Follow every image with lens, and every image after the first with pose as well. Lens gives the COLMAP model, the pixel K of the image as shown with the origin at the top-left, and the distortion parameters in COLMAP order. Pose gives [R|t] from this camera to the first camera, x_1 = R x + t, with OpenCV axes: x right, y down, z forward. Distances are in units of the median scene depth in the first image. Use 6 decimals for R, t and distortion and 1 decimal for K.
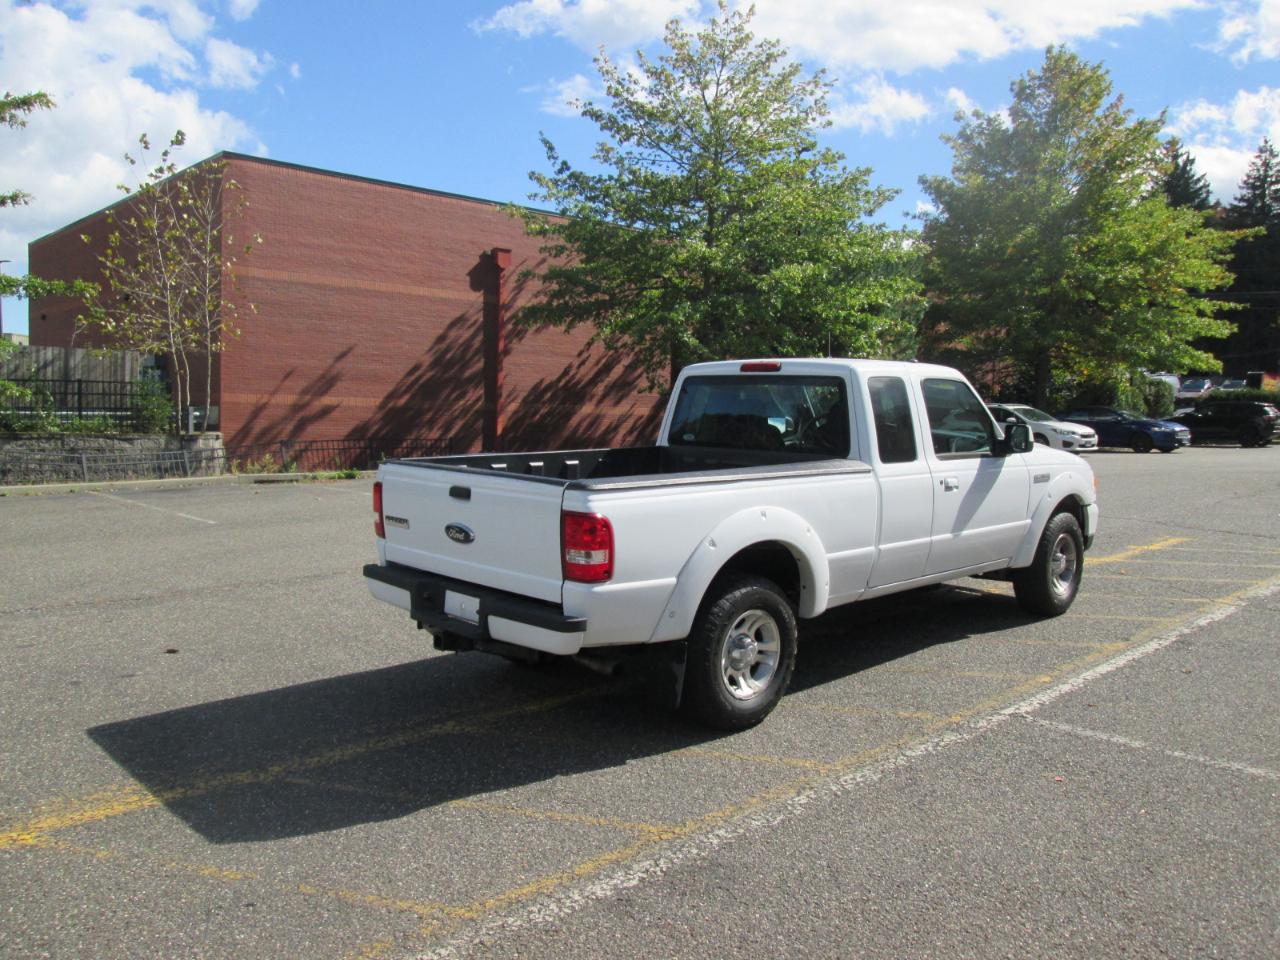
lens RADIAL K [[1057.0, 0, 662.3], [0, 1057.0, 475.5], [0, 0, 1]] dist [-0.049773, 0.006172]
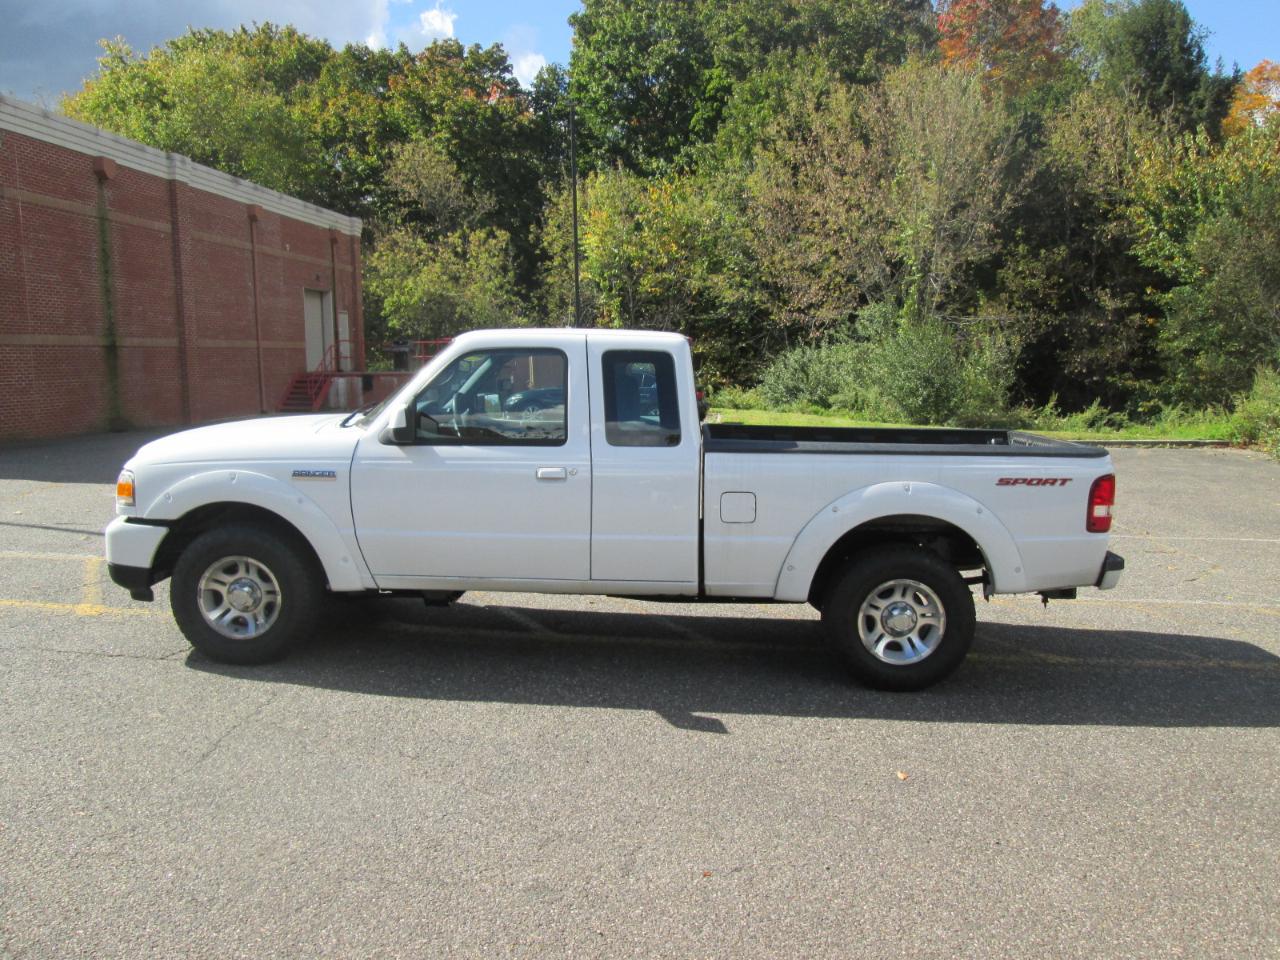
lens RADIAL K [[1049.4, 0, 650.0], [0, 1049.4, 479.7], [0, 0, 1]] dist [-0.041868, 0.006306]
pose [[-0.677041, -0.102380, 0.728789, -0.691291], [0.039514, 0.983791, 0.174911, -0.174080], [-0.734883, 0.147219, -0.662022, 1.984686]]
